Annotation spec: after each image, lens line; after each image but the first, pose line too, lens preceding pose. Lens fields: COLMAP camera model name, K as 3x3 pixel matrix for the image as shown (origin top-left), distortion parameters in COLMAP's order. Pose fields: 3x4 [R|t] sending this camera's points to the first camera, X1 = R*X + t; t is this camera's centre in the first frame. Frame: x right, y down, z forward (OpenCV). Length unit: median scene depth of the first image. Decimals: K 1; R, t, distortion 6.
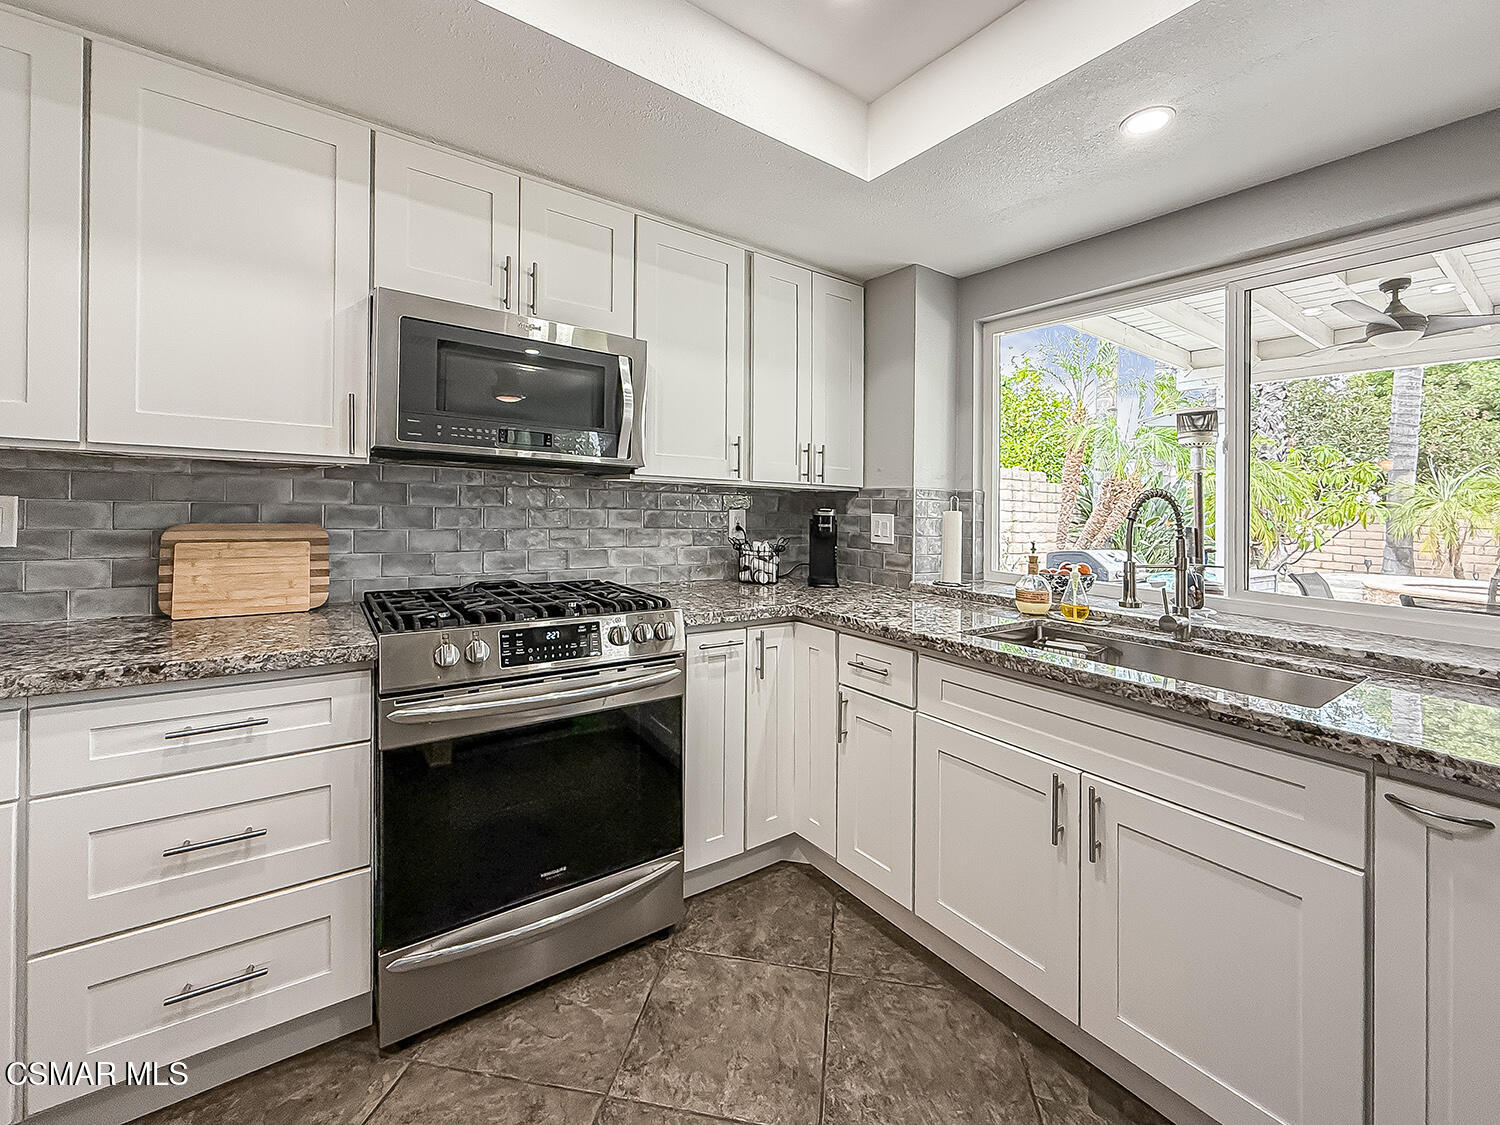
lens RADIAL K [[606.3, 0, 691.4], [0, 606.3, 517.1], [0, 0, 1]] dist [0.001325, -0.000570]
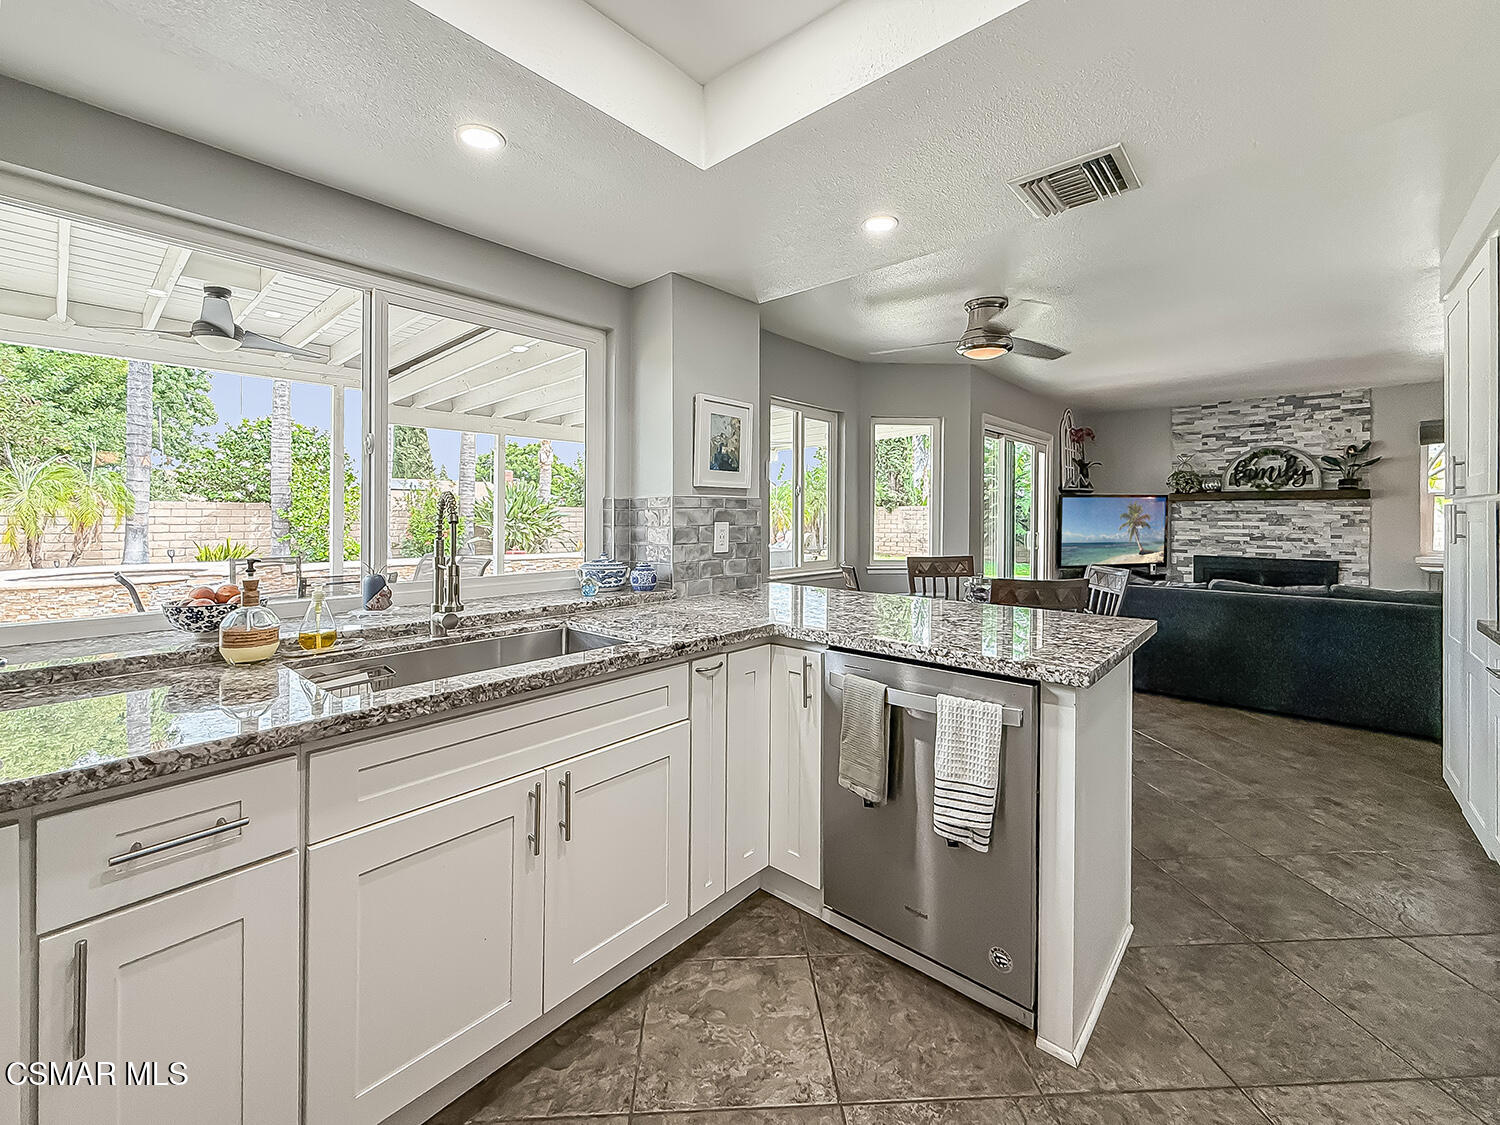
lens RADIAL K [[599.5, 0, 820.0], [0, 599.5, 512.5], [0, 0, 1]] dist [-0.001257, 0.001029]
pose [[-0.315656, -0.029389, 0.948418, -0.352008], [0.014522, 0.999254, 0.035797, -0.034759], [-0.948763, 0.025072, -0.314994, 0.661781]]
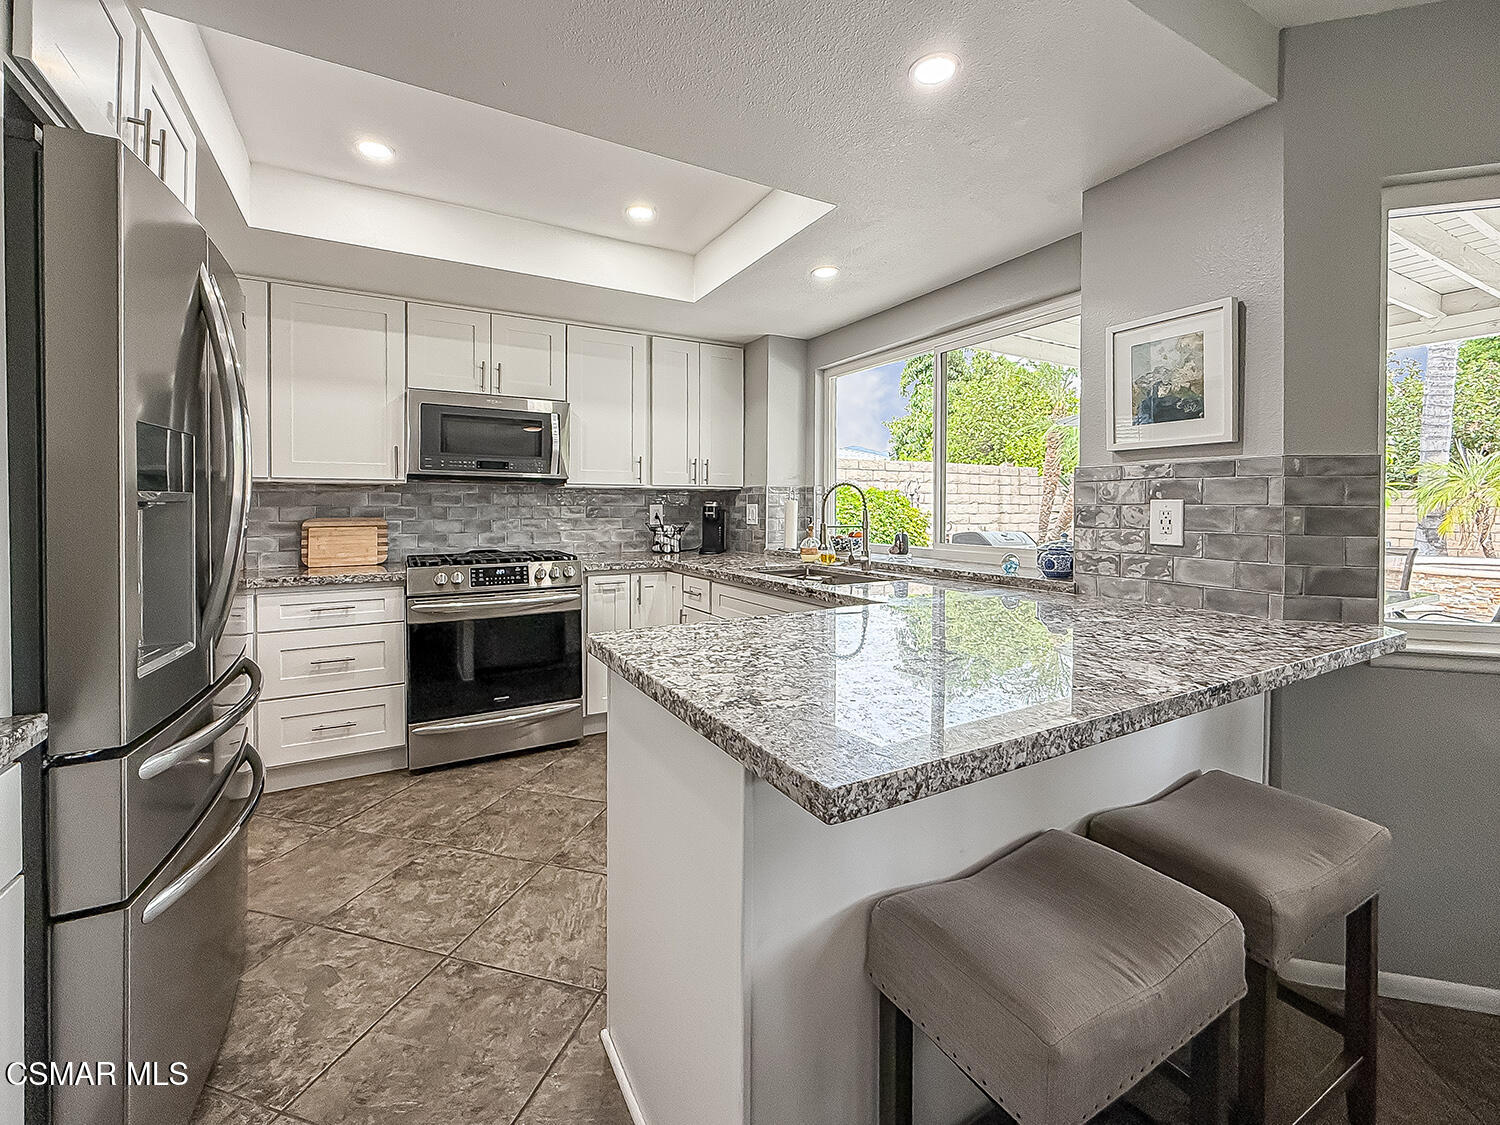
lens RADIAL K [[606.3, 0, 706.6], [0, 606.3, 507.4], [0, 0, 1]] dist [0.001325, -0.000570]
pose [[0.995232, -0.031894, -0.092175, 0.504070], [0.029294, 0.999138, -0.029430, 0.062582], [0.093034, 0.026590, 0.995308, -0.691975]]
